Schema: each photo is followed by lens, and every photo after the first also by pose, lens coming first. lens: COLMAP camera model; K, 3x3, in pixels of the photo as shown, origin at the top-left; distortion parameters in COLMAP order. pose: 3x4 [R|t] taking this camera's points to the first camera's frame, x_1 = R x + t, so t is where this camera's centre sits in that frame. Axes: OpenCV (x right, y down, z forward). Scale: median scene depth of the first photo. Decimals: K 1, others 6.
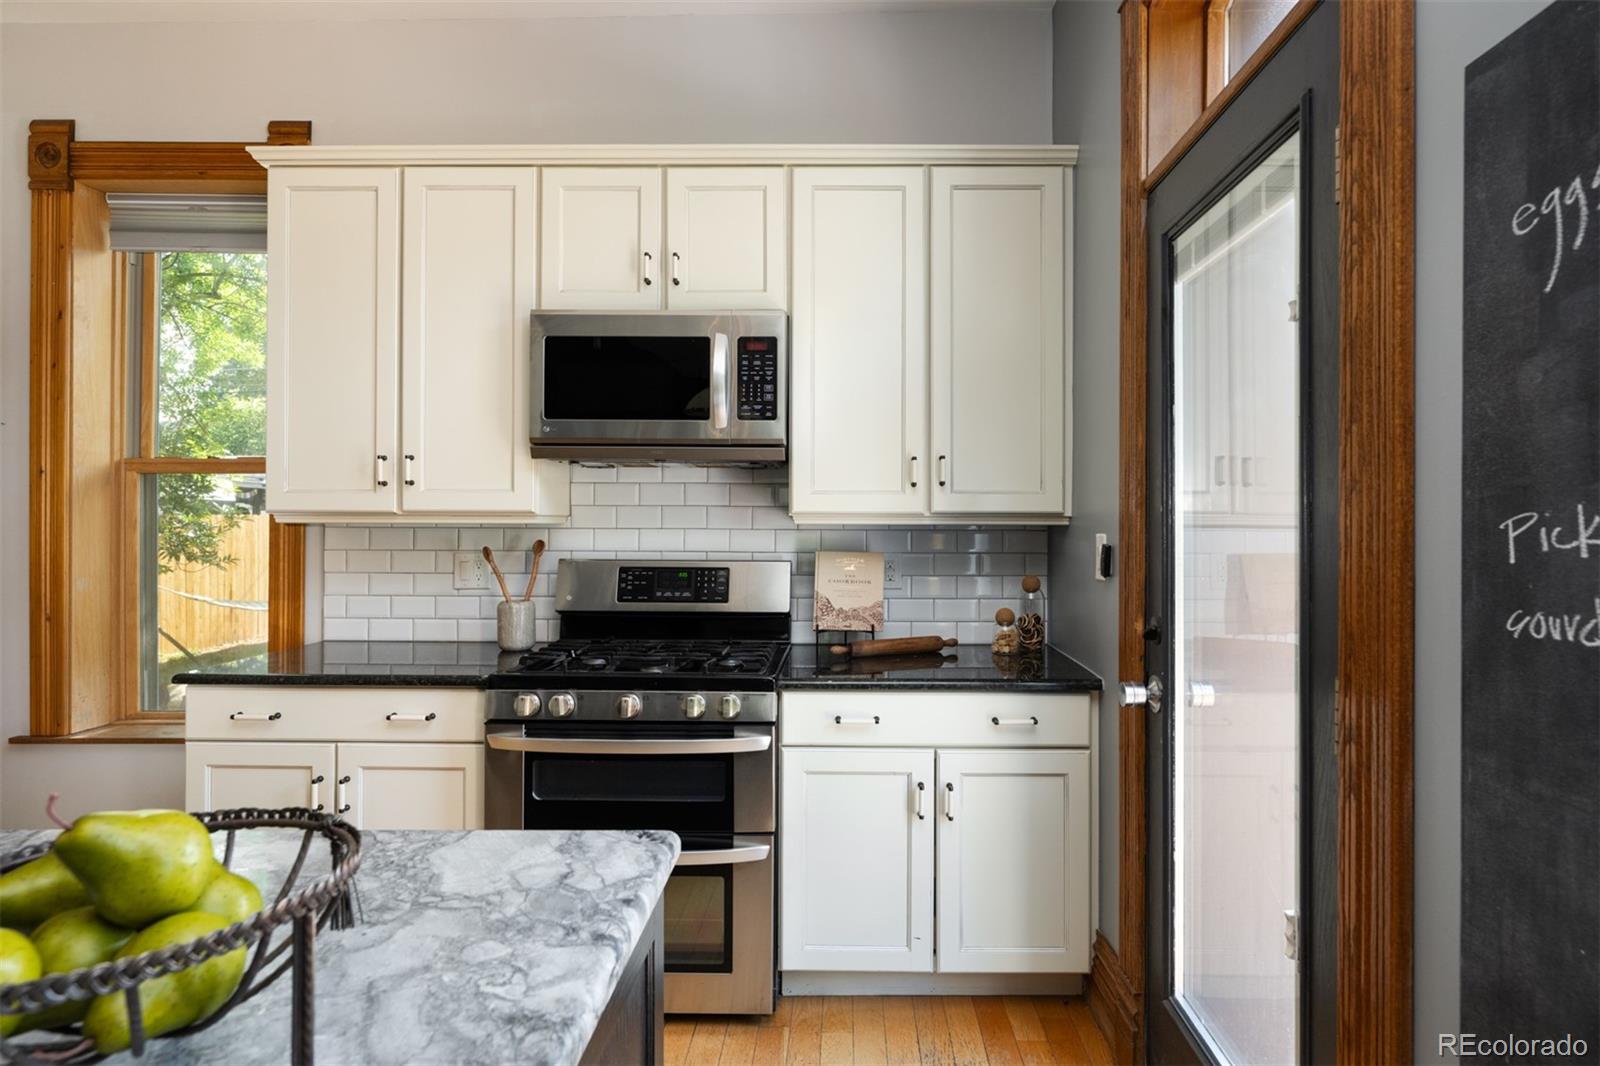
lens RADIAL K [[933.5, 0, 800.0], [0, 933.5, 533.0], [0, 0, 1]] dist [0.003108, -0.000023]
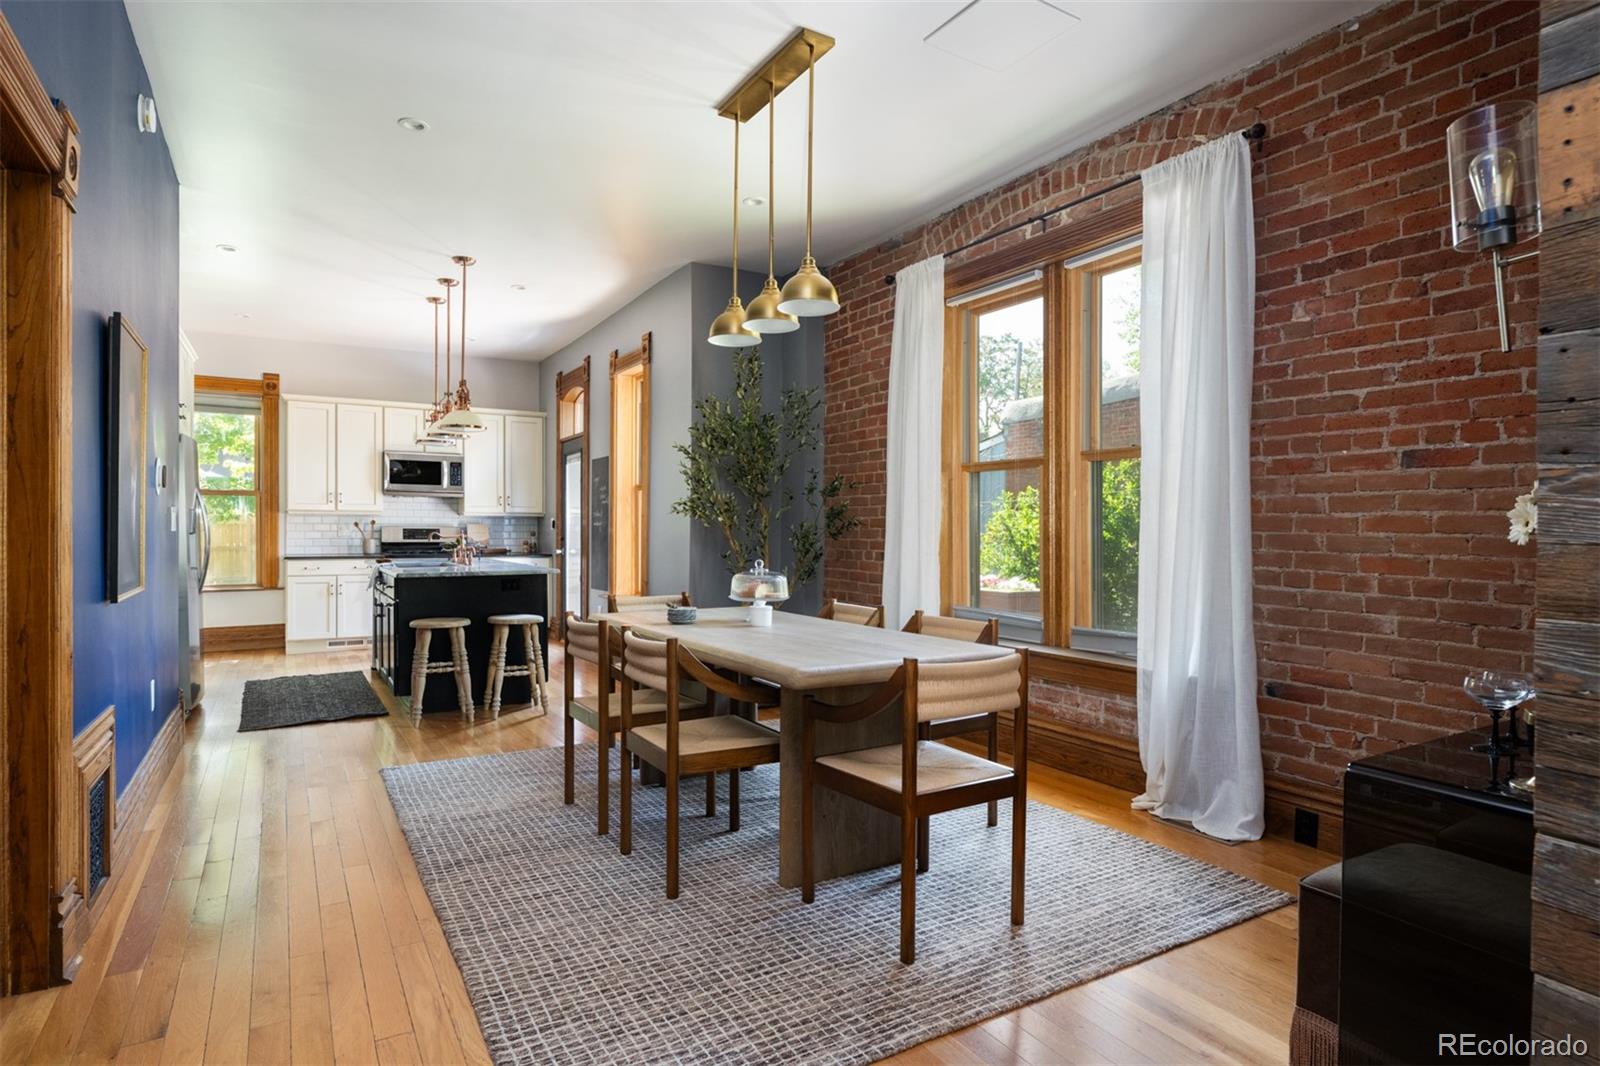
lens RADIAL K [[857.2, 0, 800.0], [0, 857.2, 533.0], [0, 0, 1]] dist [0.005313, 0.000157]
pose [[0.829181, -0.001350, 0.558979, -0.773316], [0.000170, 0.999998, 0.002164, 0.049904], [-0.558981, -0.001700, 0.829179, -2.403711]]
